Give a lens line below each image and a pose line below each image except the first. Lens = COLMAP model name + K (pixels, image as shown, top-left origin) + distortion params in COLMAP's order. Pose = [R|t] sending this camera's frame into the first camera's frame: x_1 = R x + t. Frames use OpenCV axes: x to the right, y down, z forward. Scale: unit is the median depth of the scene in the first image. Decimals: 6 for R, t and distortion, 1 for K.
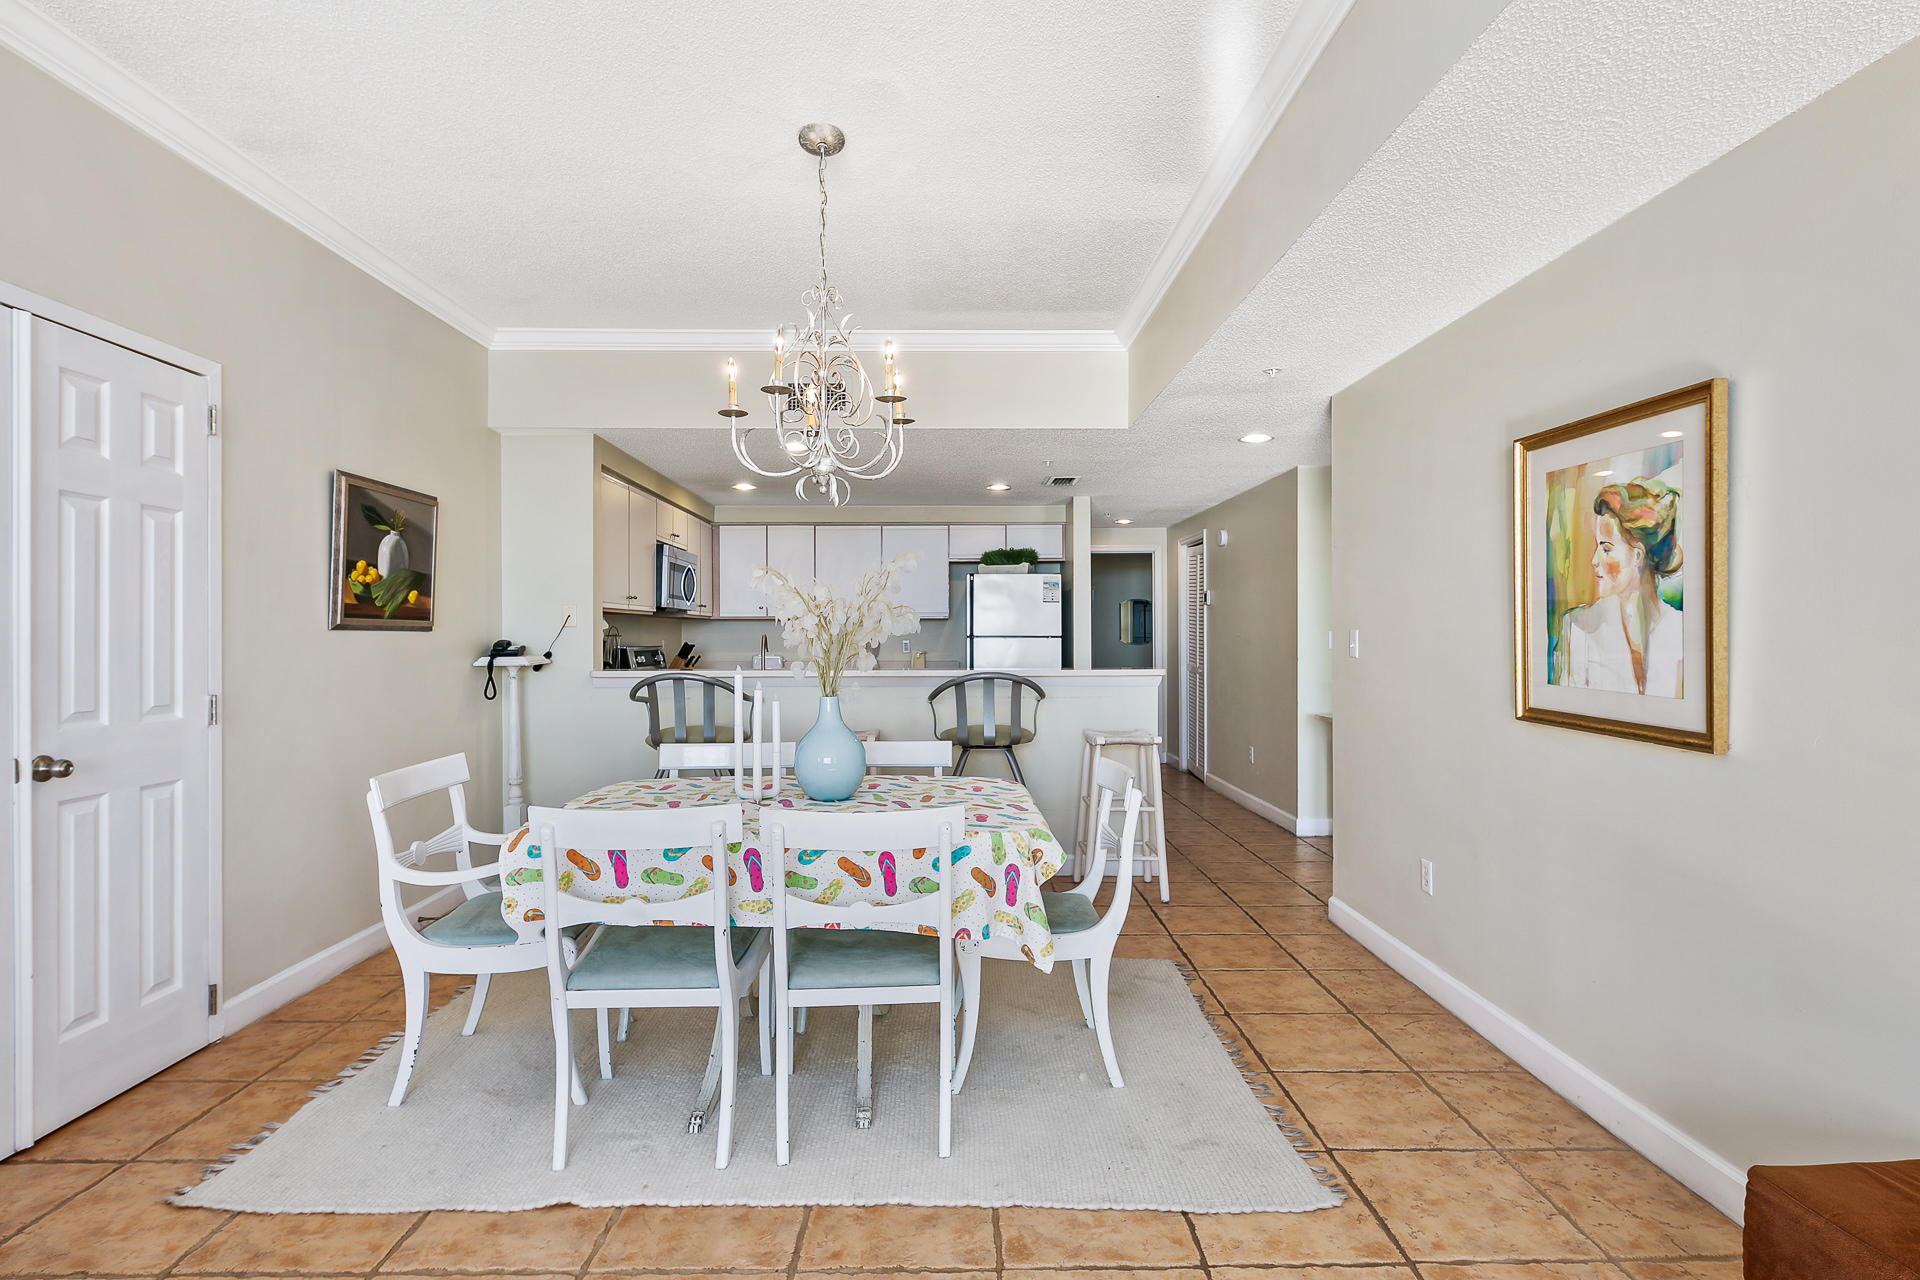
lens RADIAL K [[933.1, 0, 956.2], [0, 933.1, 636.7], [0, 0, 1]] dist [0.015772, 0.000155]
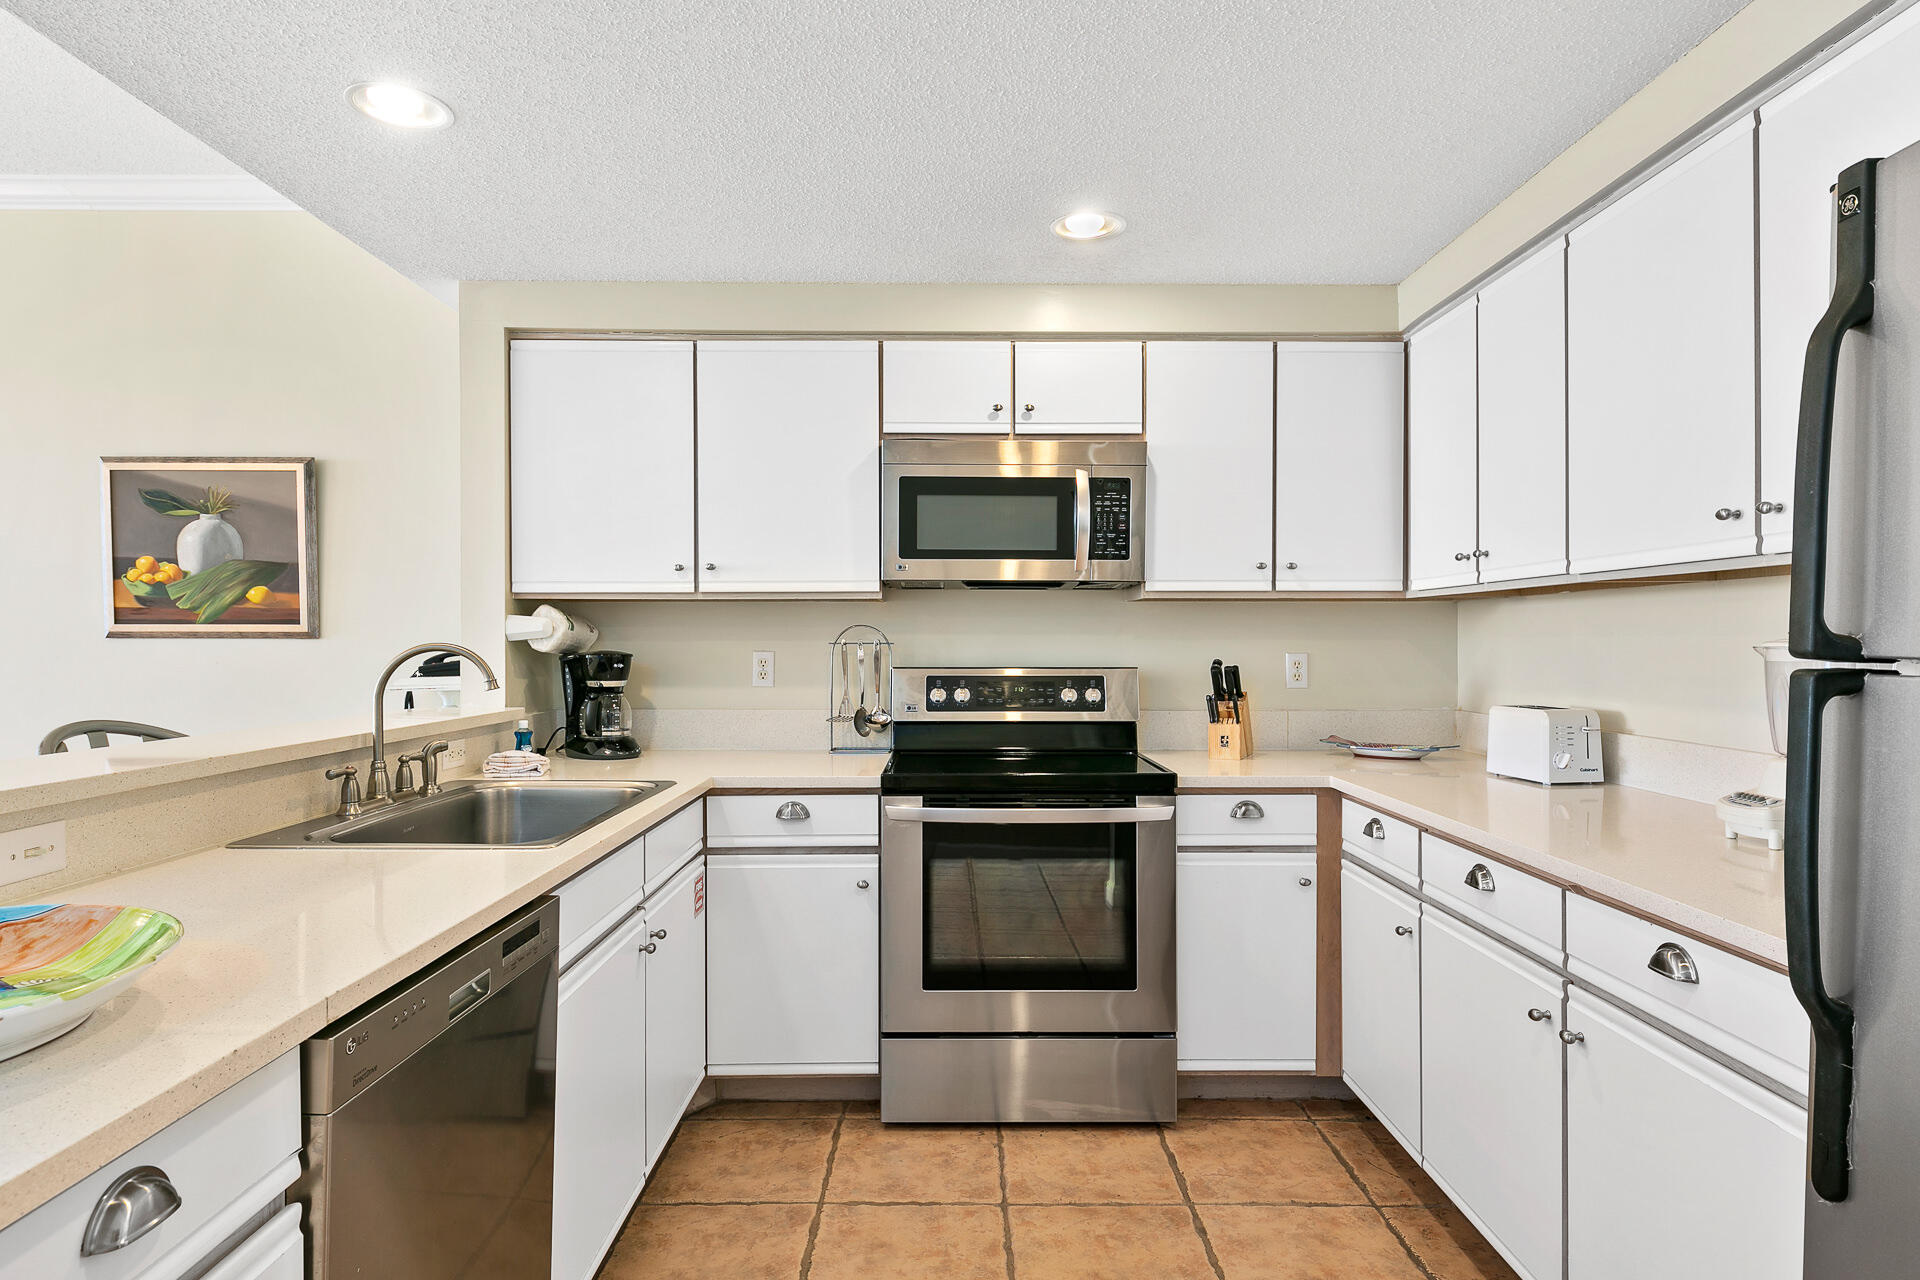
lens RADIAL K [[1070.9, 0, 961.0], [0, 1070.9, 642.1], [0, 0, 1]] dist [-0.009560, 0.000121]
pose [[-0.001490, 0.005607, -0.999983, 0.310629], [-0.000096, 0.999984, 0.005607, -0.008045], [0.999999, 0.000104, -0.001489, 1.625516]]
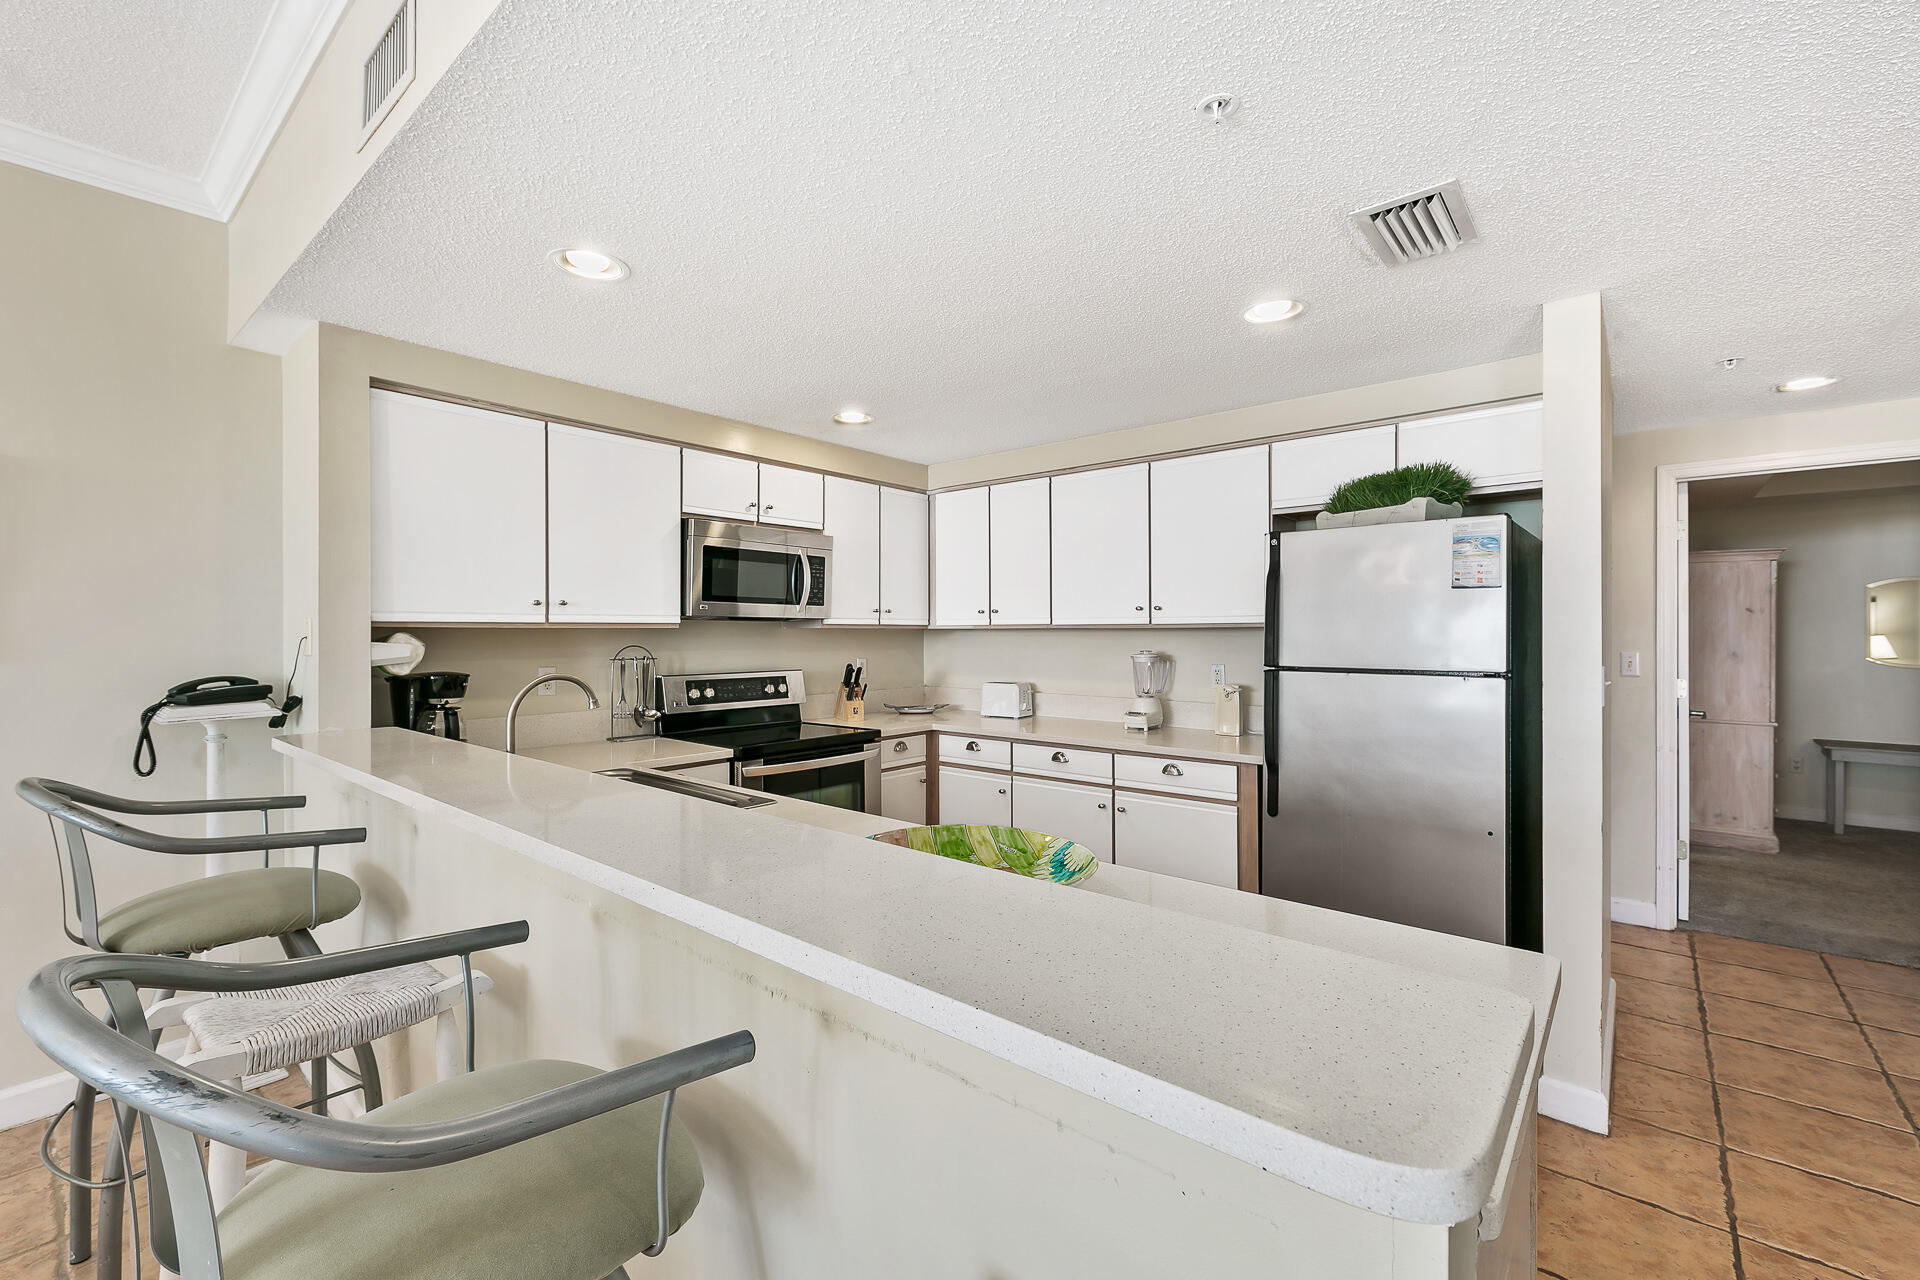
lens RADIAL K [[805.5, 0, 971.5], [0, 805.5, 638.8], [0, 0, 1]] dist [0.005998, -0.003618]
pose [[0.760590, 0.003726, -0.649222, 0.303674], [0.000542, 0.999980, 0.006373, -0.030284], [0.649233, -0.005199, 0.760572, 1.104379]]
